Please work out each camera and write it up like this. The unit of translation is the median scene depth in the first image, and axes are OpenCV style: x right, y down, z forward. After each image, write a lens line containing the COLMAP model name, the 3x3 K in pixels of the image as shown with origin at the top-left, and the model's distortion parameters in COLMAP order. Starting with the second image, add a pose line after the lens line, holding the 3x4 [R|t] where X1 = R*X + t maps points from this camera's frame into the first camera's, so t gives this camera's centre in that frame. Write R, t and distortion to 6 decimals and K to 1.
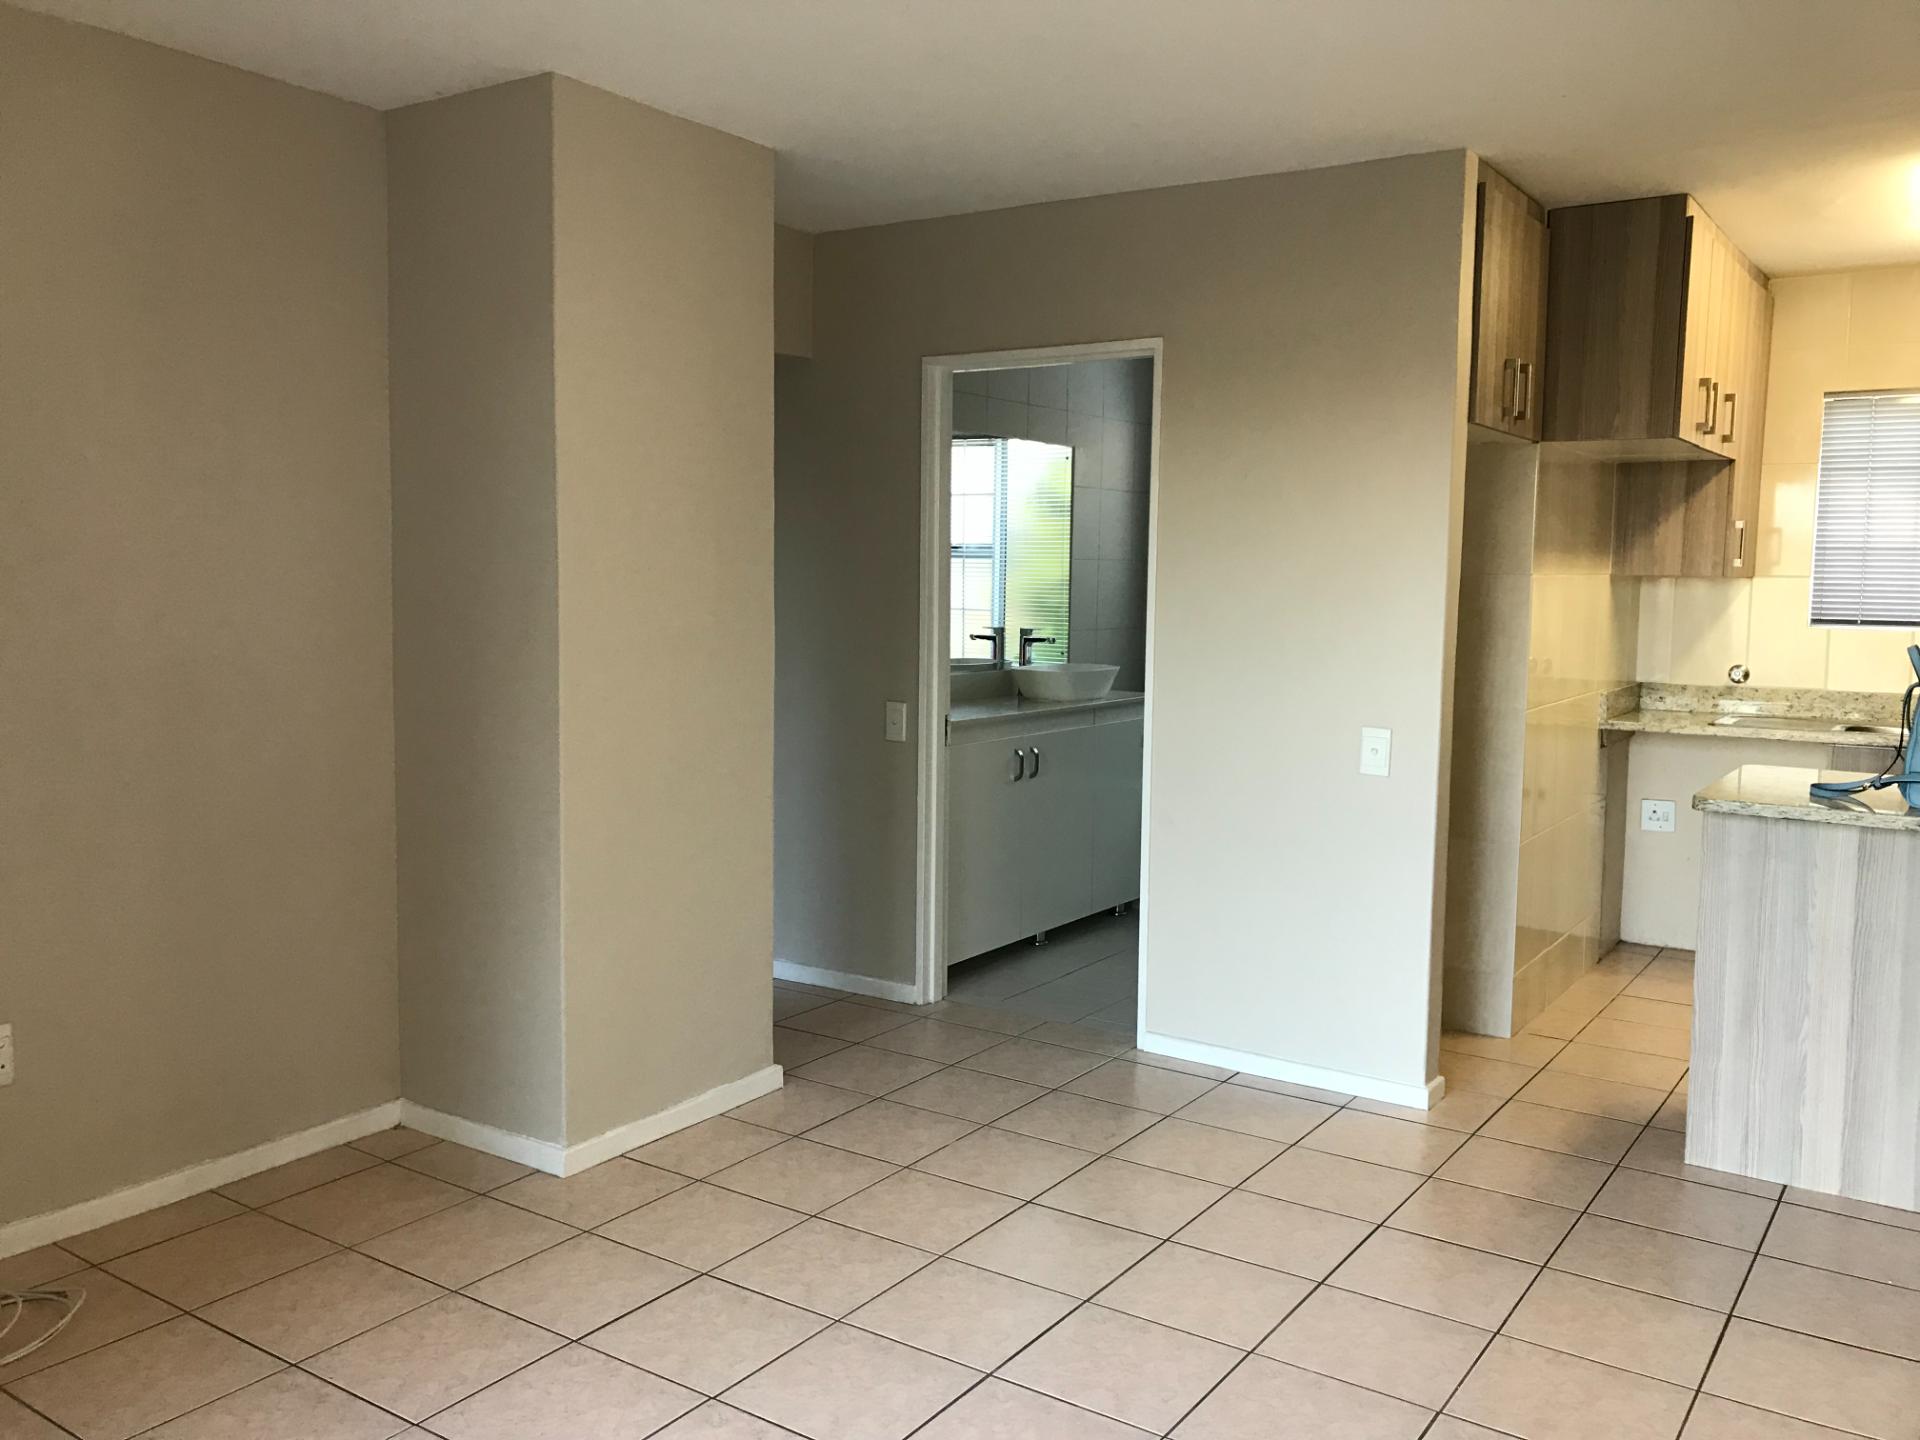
lens RADIAL K [[1569.4, 0, 912.6], [0, 1569.4, 715.1], [0, 0, 1]] dist [-0.001846, -0.001295]
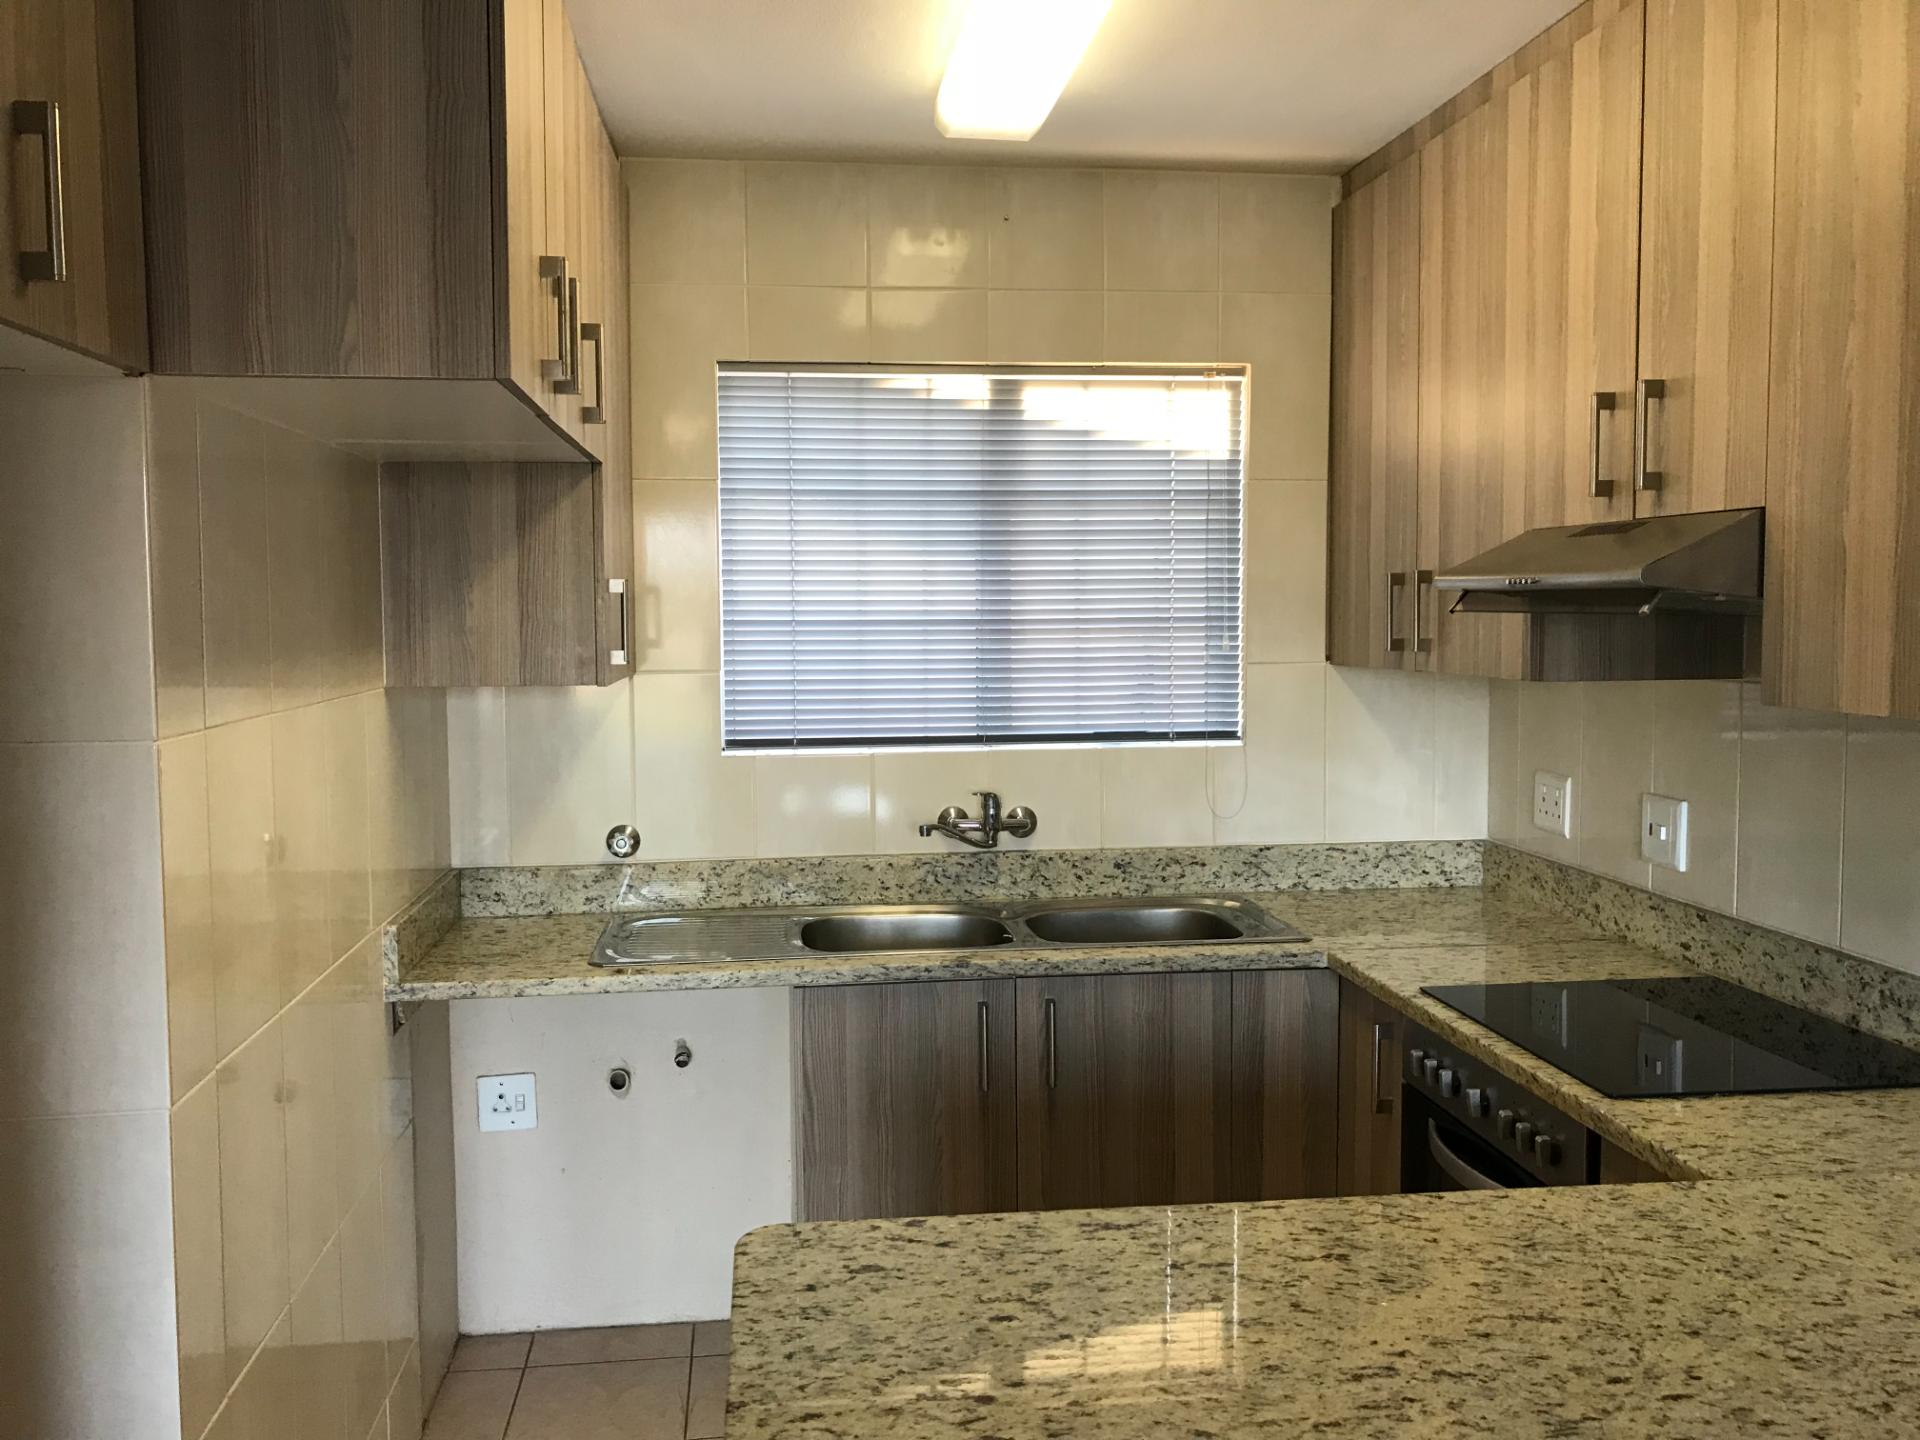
lens RADIAL K [[1577.5, 0, 955.9], [0, 1577.5, 701.7], [0, 0, 1]] dist [0.027823, -0.008461]
pose [[0.736091, -0.056562, 0.674515, 0.248581], [0.076124, 0.997098, 0.000539, -0.073685], [-0.672588, 0.050950, 0.738261, 0.528858]]
